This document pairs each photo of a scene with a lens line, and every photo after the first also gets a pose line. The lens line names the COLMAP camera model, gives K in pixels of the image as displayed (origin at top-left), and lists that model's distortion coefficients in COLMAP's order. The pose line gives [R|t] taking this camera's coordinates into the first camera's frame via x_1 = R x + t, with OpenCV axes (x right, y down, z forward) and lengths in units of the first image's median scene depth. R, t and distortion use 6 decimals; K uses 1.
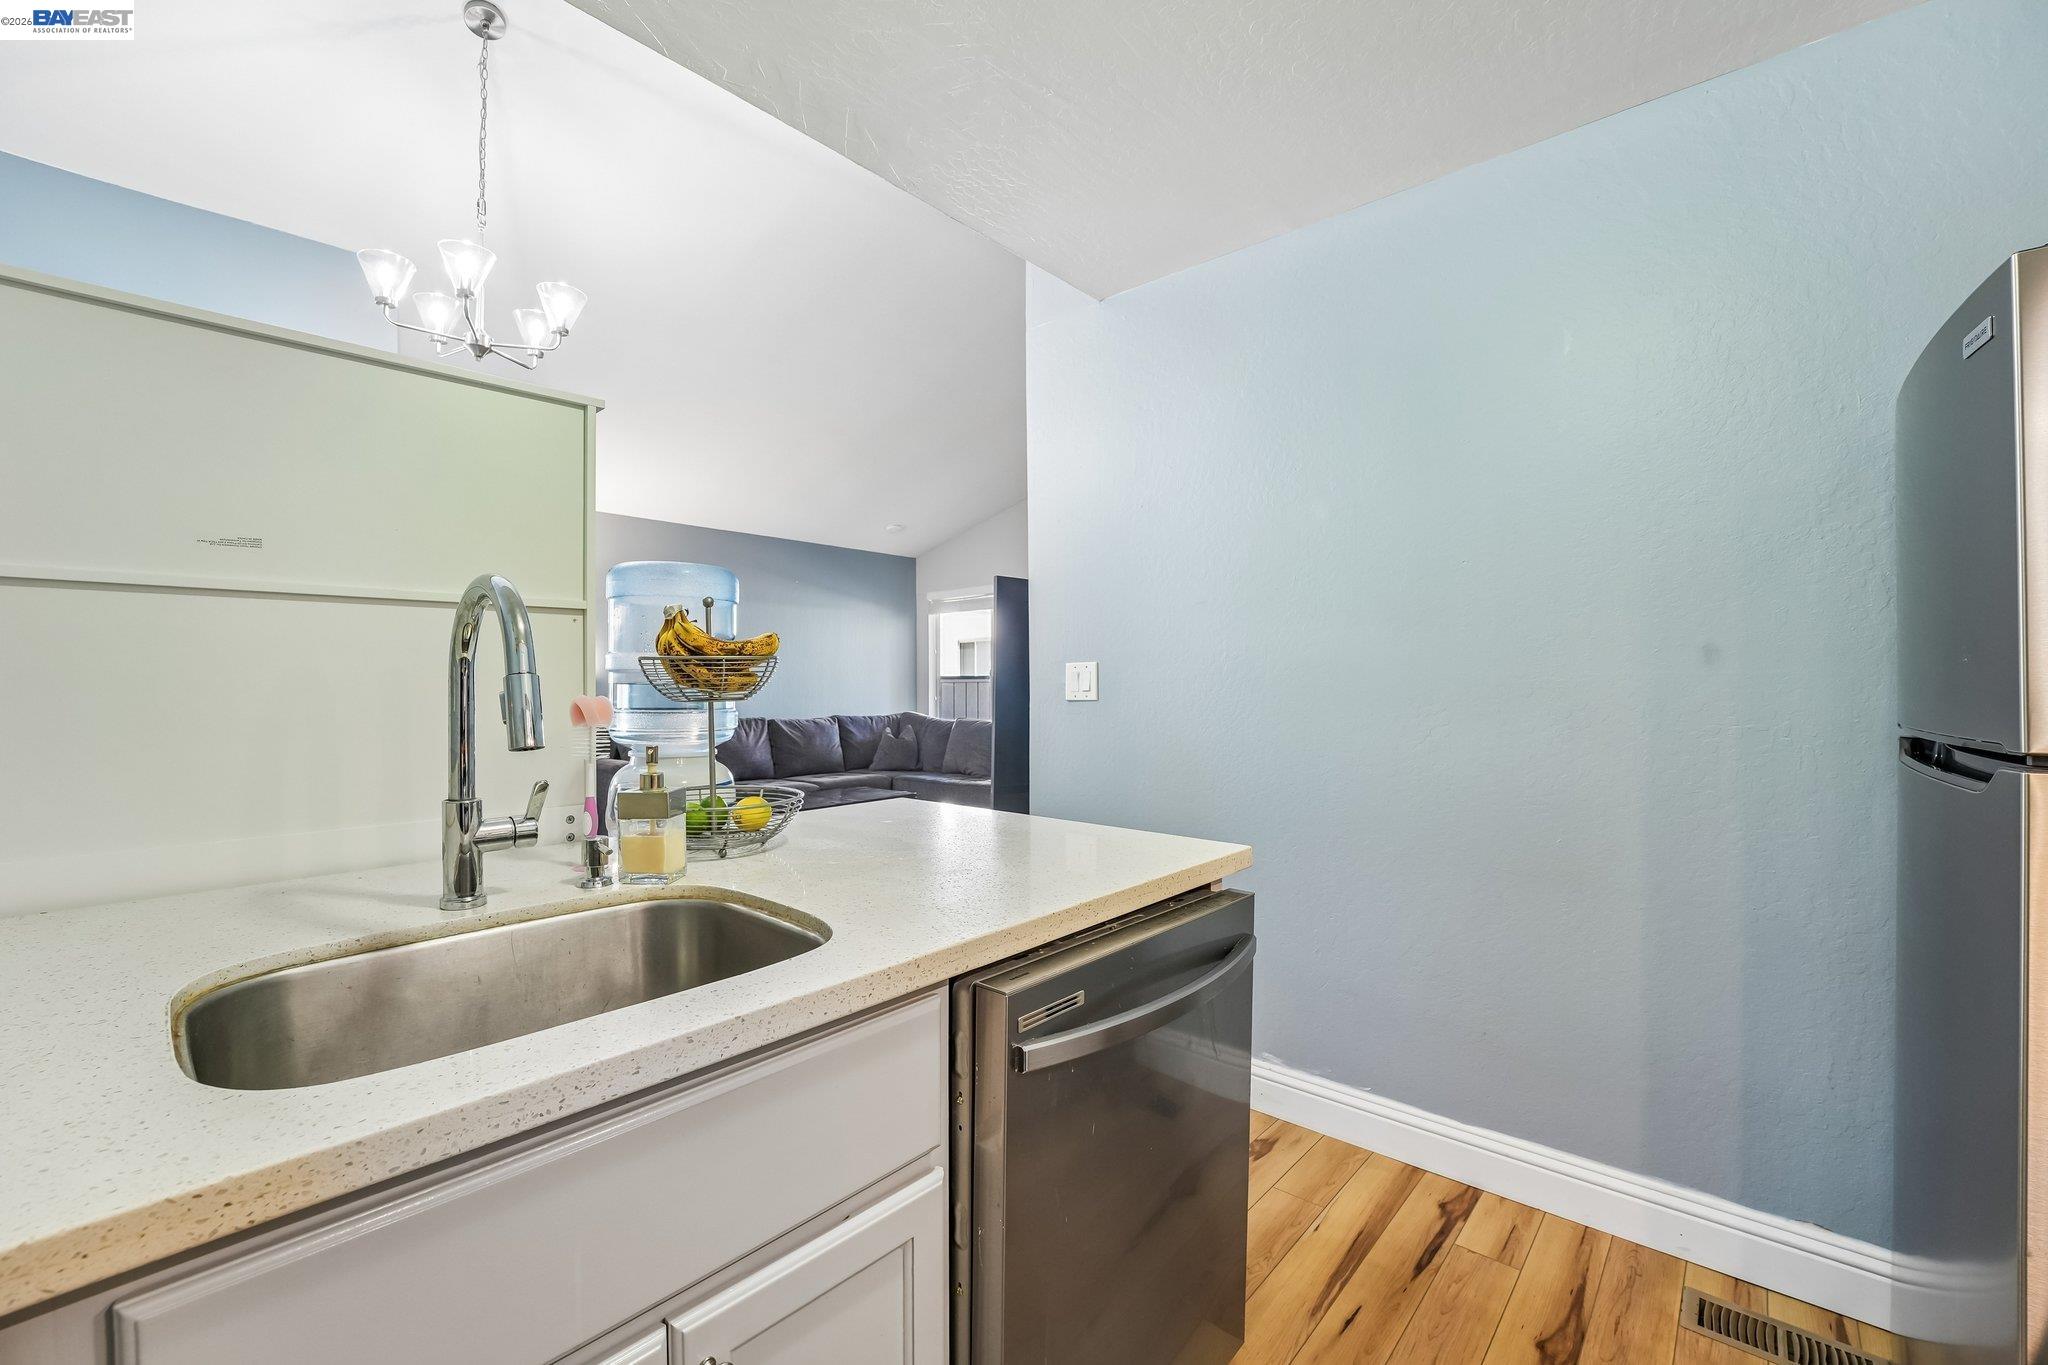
lens RADIAL K [[836.2, 0, 1000.9], [0, 836.2, 682.1], [0, 0, 1]] dist [-0.030430, 0.003675]
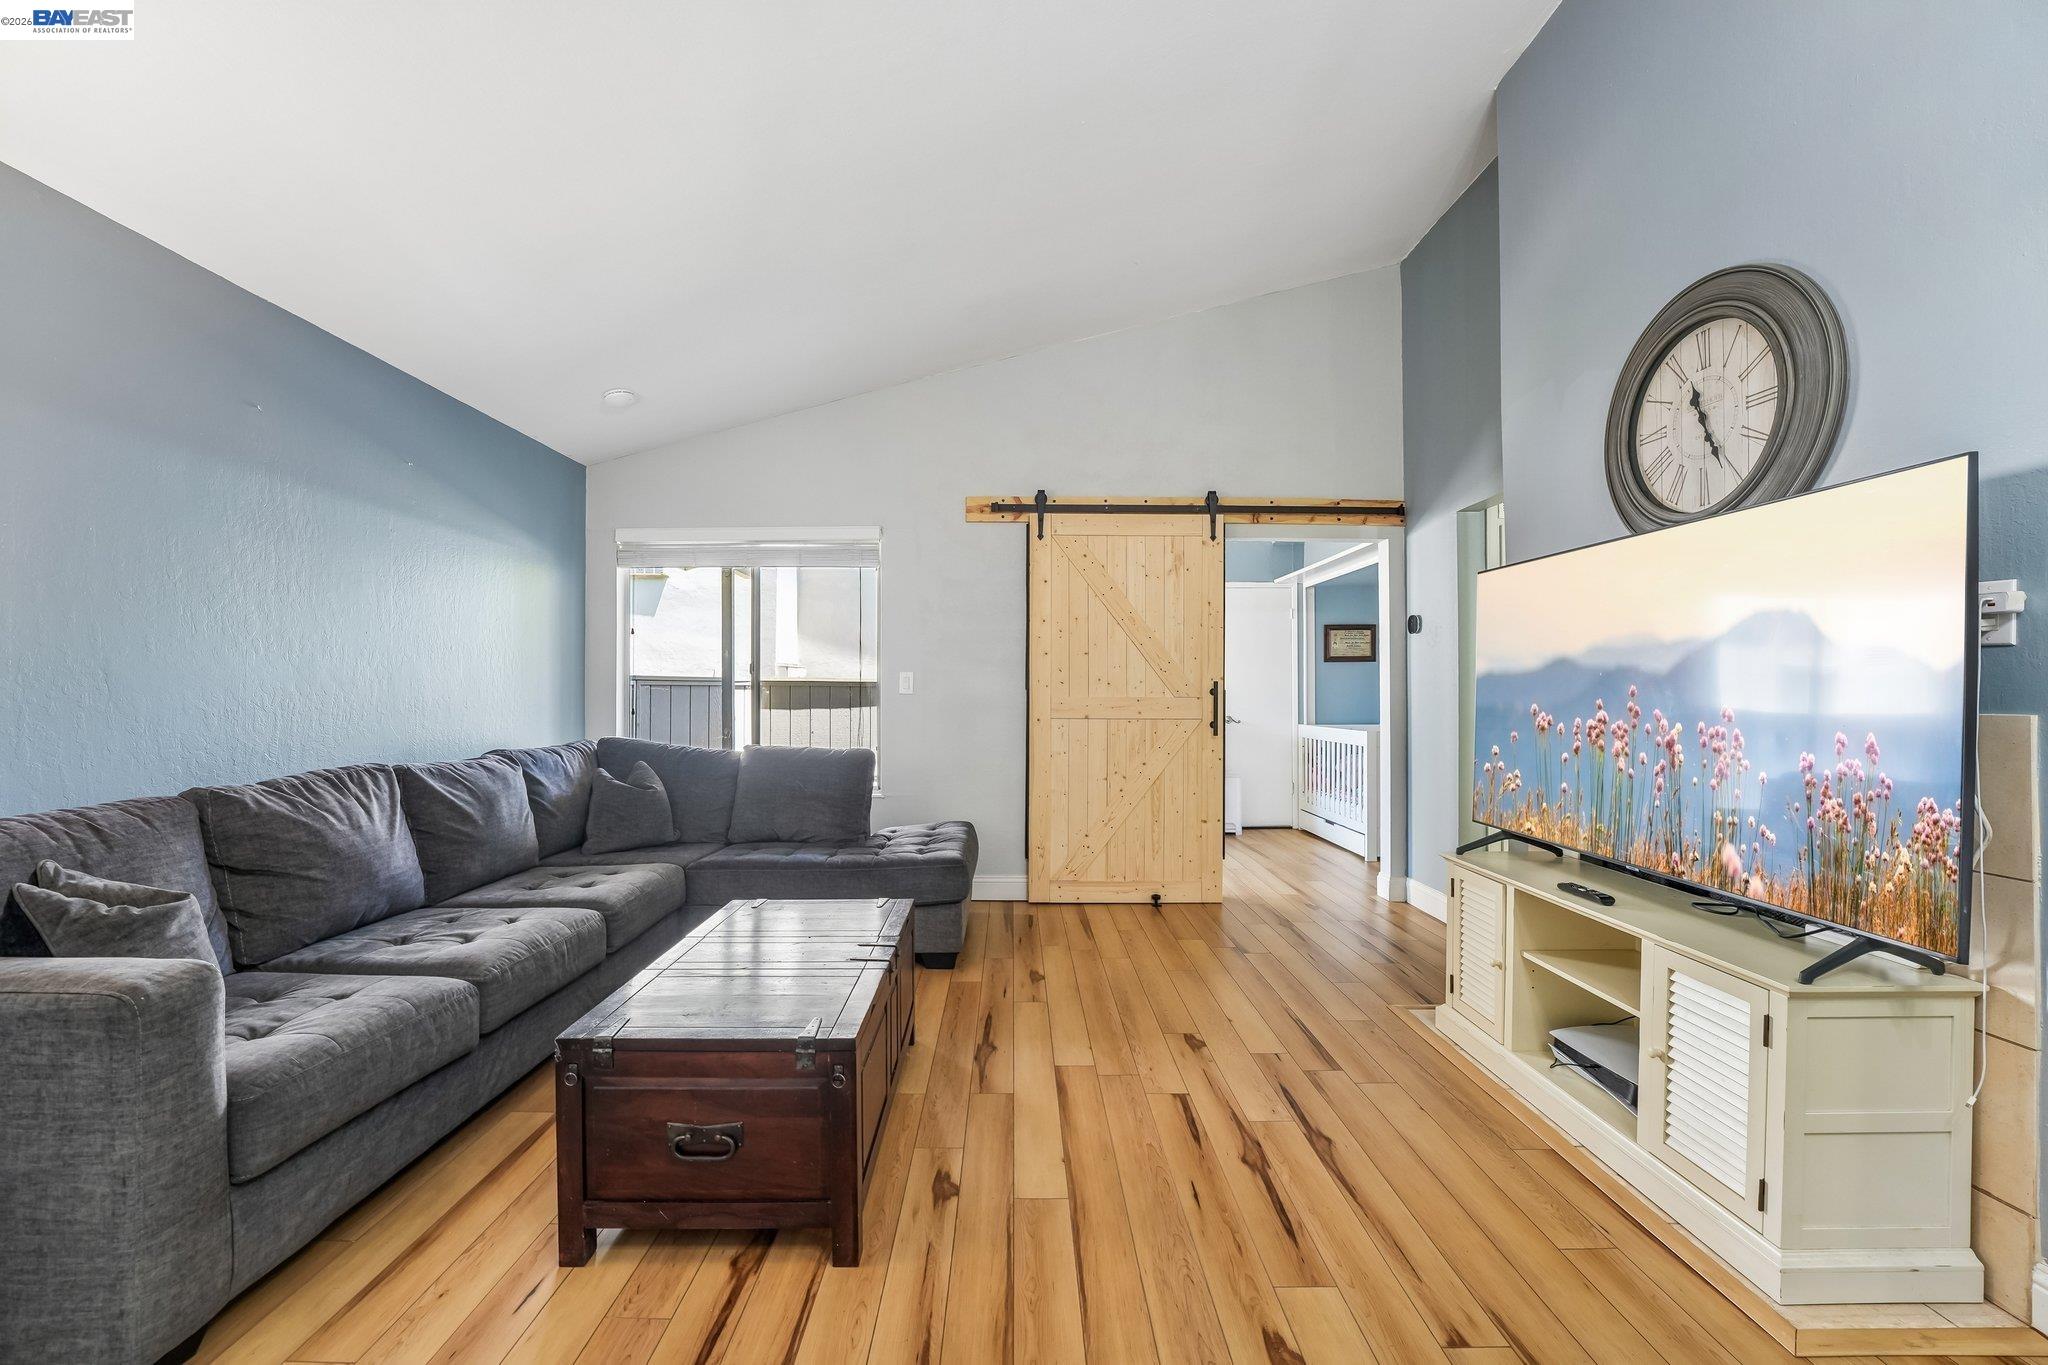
lens RADIAL K [[836.2, 0, 1015.0], [0, 836.2, 679.5], [0, 0, 1]] dist [-0.030430, 0.003675]
pose [[0.737597, 0.009315, 0.675177, -0.311621], [-0.002396, 0.999935, -0.011179, 0.003430], [-0.675237, 0.006628, 0.737571, 0.451805]]
